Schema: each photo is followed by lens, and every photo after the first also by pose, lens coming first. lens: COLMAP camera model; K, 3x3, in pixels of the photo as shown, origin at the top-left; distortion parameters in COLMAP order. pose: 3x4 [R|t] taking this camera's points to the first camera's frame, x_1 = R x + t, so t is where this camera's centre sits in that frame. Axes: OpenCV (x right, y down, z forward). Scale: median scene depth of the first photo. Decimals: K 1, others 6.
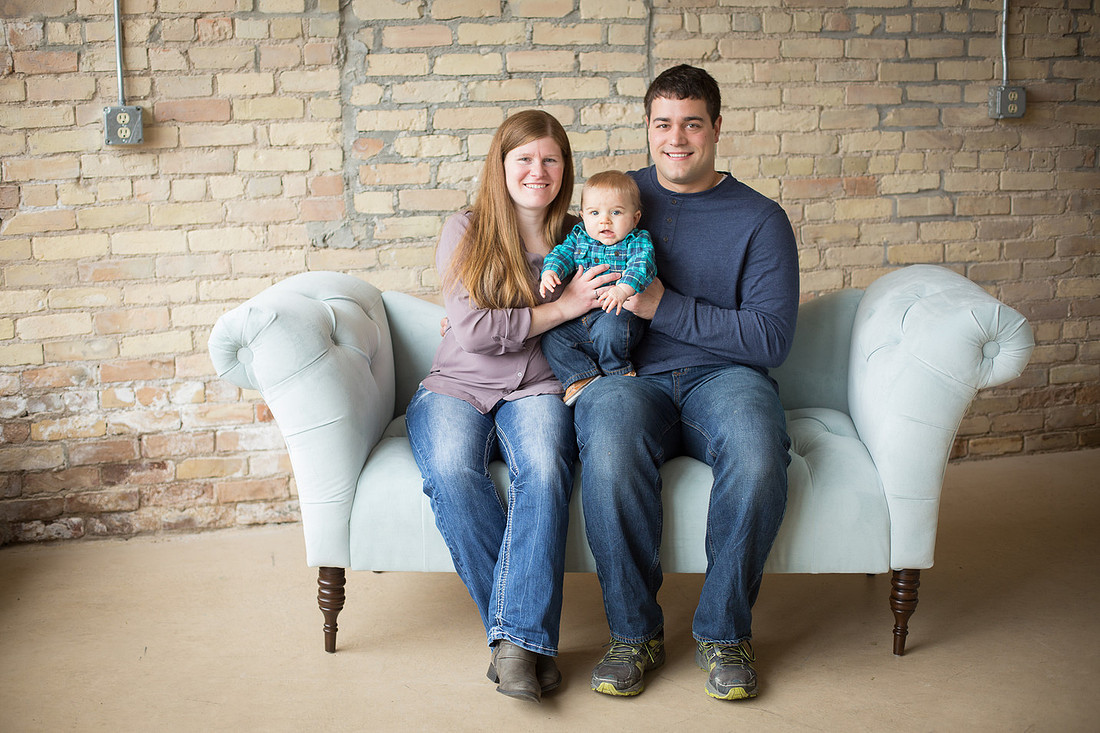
lens RADIAL K [[1807.1, 0, 550.0], [0, 1807.1, 366.5], [0, 0, 1]] dist [-0.097408, -0.019327]
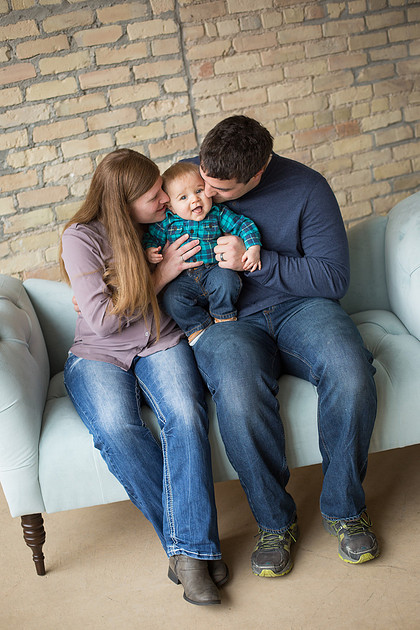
lens RADIAL K [[1035.0, 0, 211.3], [0, 1035.0, 305.6], [0, 0, 1]] dist [-0.097408, -0.019327]
pose [[0.977707, -0.182912, 0.103108, -0.037254], [0.172610, 0.979763, 0.101339, -0.069184], [-0.119557, -0.081282, 0.989494, 0.235086]]
